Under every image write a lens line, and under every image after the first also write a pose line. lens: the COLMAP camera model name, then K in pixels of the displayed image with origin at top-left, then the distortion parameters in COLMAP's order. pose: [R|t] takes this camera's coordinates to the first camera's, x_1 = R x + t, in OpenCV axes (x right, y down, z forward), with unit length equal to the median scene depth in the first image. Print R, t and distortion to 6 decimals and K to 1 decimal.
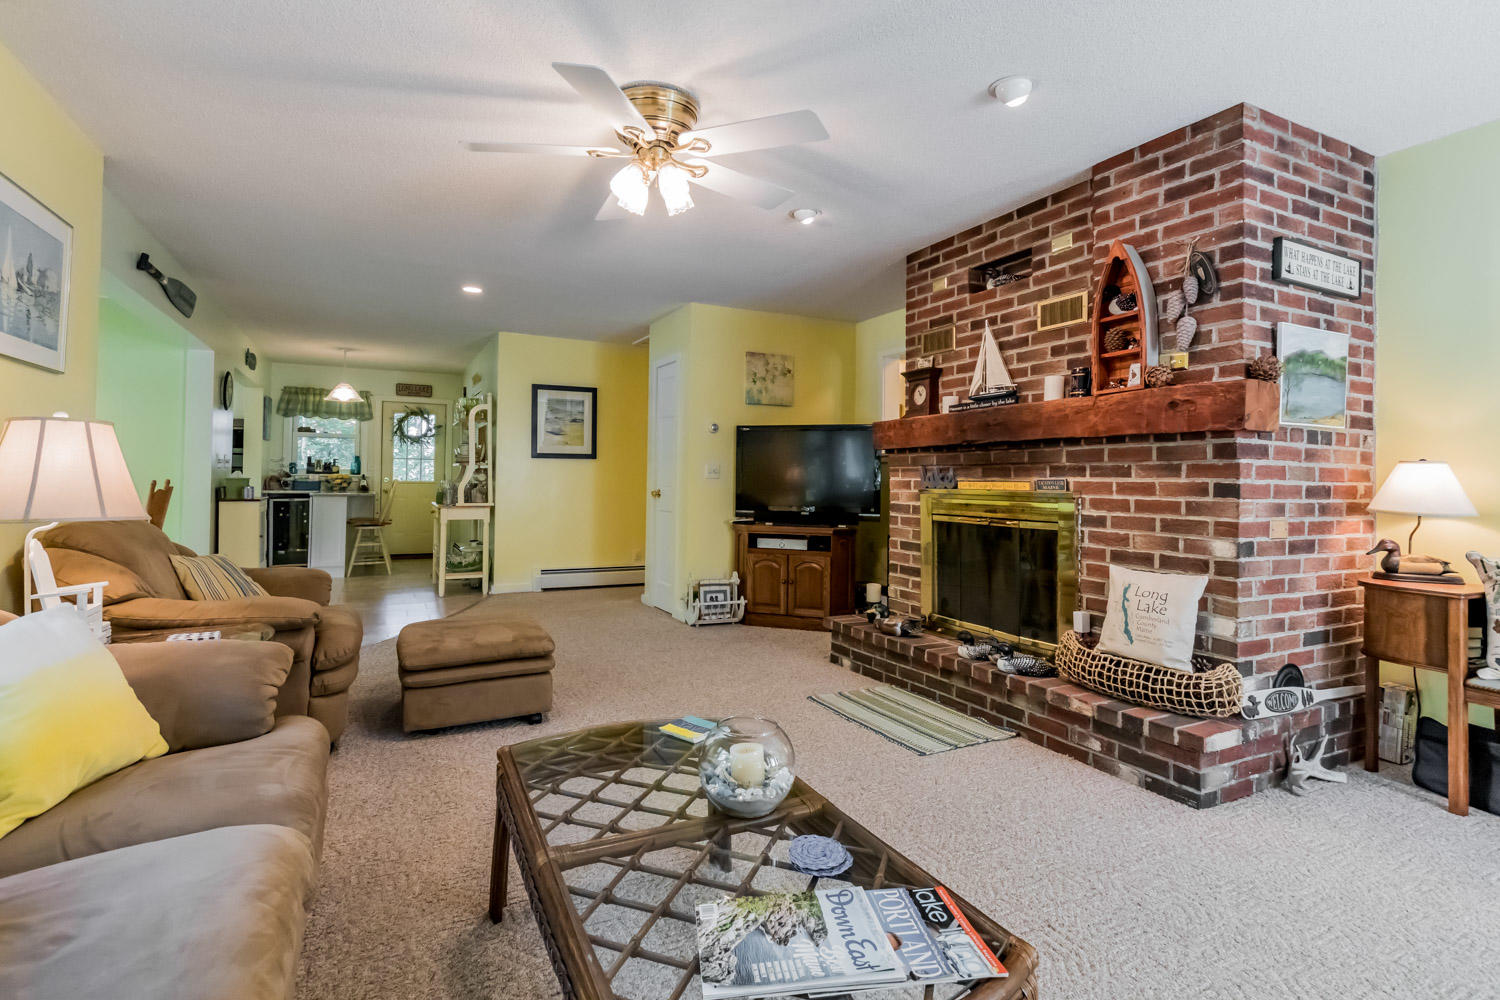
lens RADIAL K [[705.9, 0, 751.5], [0, 705.9, 481.7], [0, 0, 1]] dist [0.001090, 0.000142]
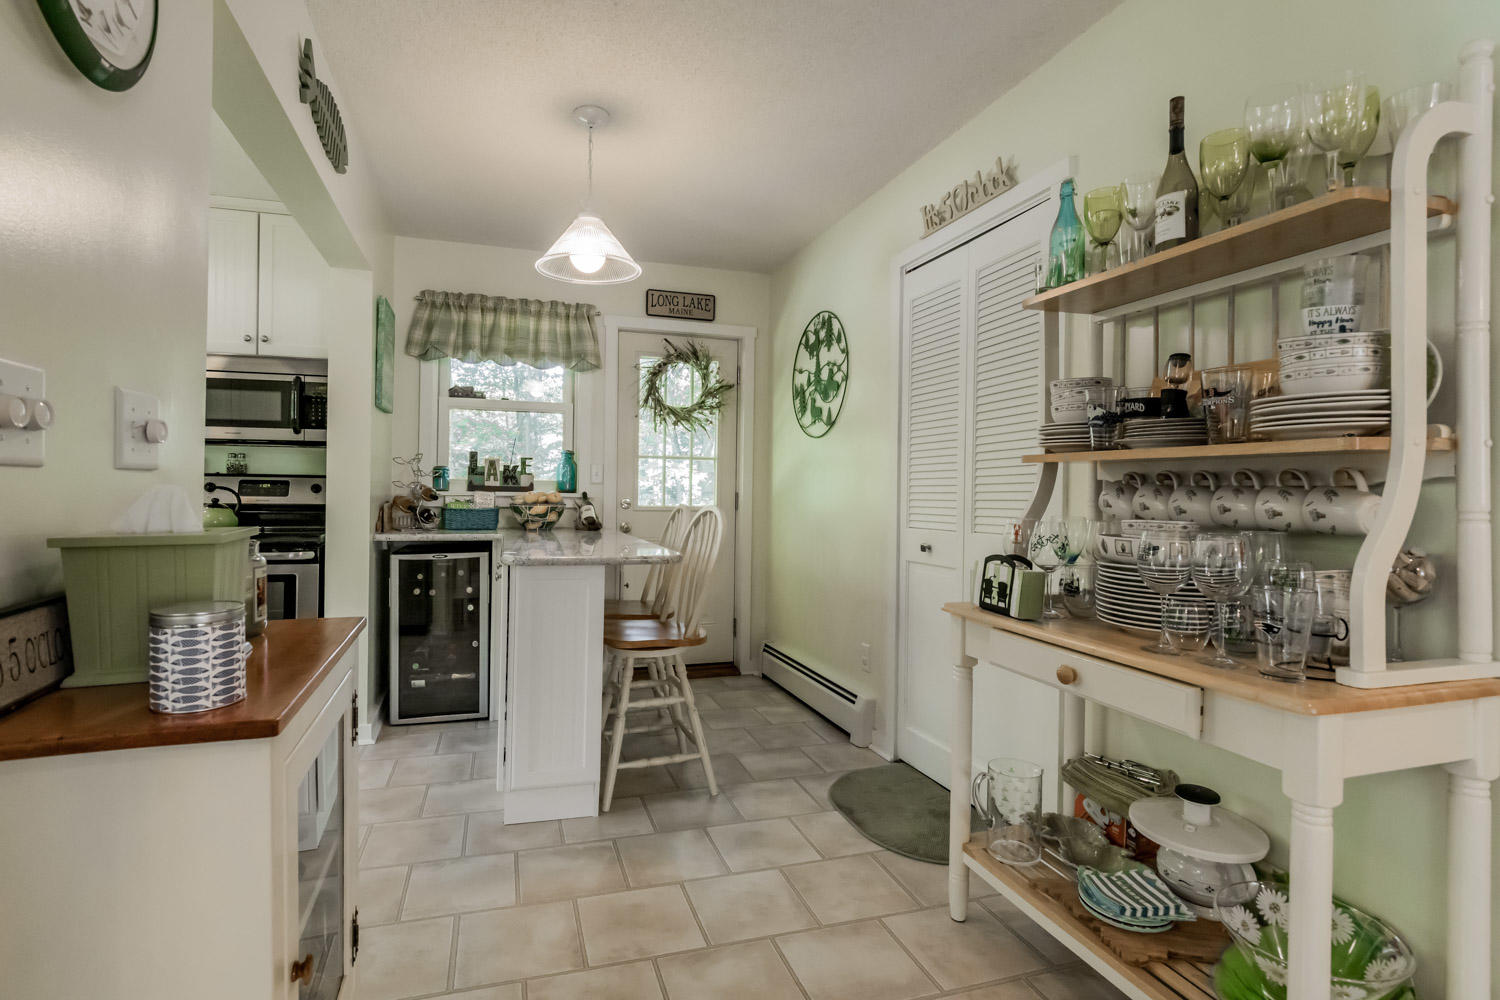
lens RADIAL K [[768.3, 0, 750.0], [0, 768.3, 500.0], [0, 0, 1]] dist [-0.000316, -0.000018]
pose [[0.985301, -0.002303, -0.170814, -0.375857], [0.003358, 0.999977, 0.005890, -0.008160], [0.170796, -0.006377, 0.985286, 0.559709]]
